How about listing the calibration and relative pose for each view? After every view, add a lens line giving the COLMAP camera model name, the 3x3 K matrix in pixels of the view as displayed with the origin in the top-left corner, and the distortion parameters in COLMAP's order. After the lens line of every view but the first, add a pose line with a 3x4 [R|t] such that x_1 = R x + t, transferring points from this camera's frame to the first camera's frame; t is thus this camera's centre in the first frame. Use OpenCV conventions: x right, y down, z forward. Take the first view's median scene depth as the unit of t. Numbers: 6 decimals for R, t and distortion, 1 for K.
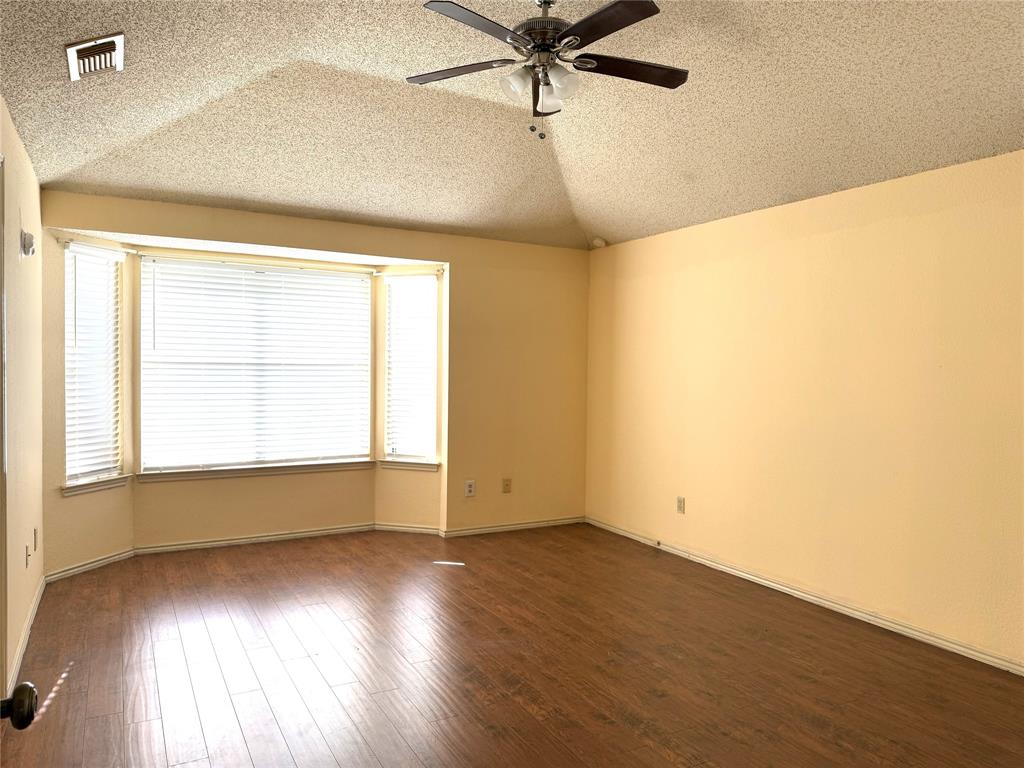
lens RADIAL K [[725.4, 0, 510.7], [0, 725.4, 384.0], [0, 0, 1]] dist [0.063279, -0.053164]
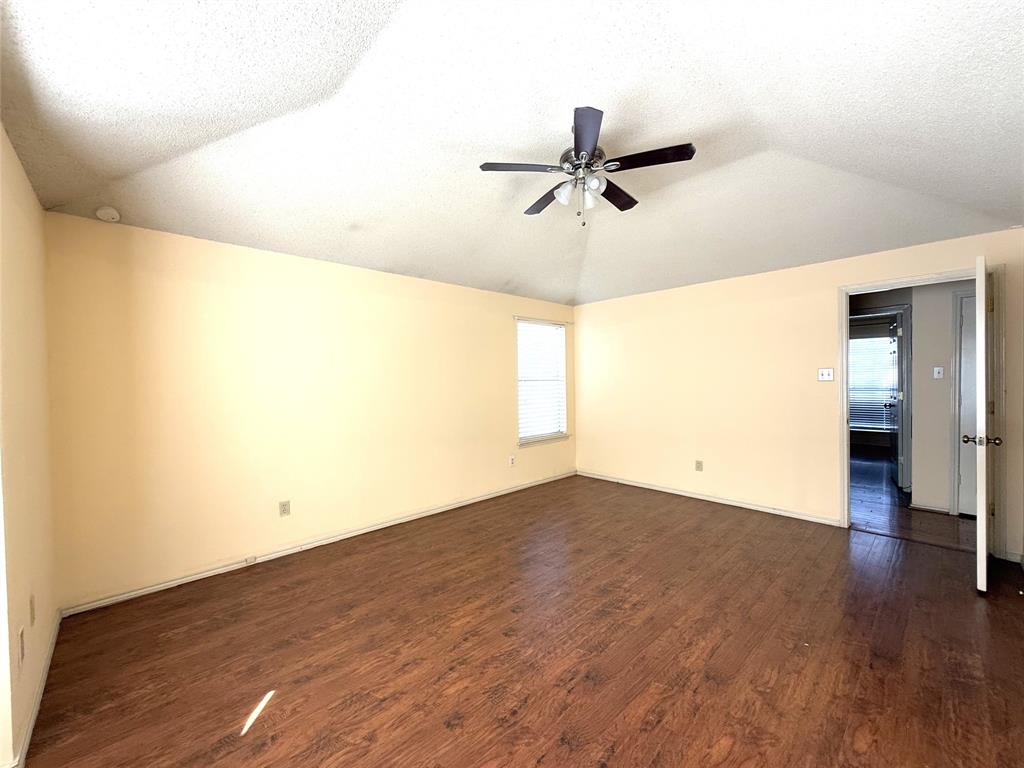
lens RADIAL K [[410.5, 0, 509.9], [0, 410.5, 382.4], [0, 0, 1]] dist [0.014344, 0.000868]
pose [[-0.270856, -0.018124, 0.962449, -0.529126], [0.030123, 0.999174, 0.027293, -0.032818], [-0.962148, 0.036384, -0.270086, 0.996236]]
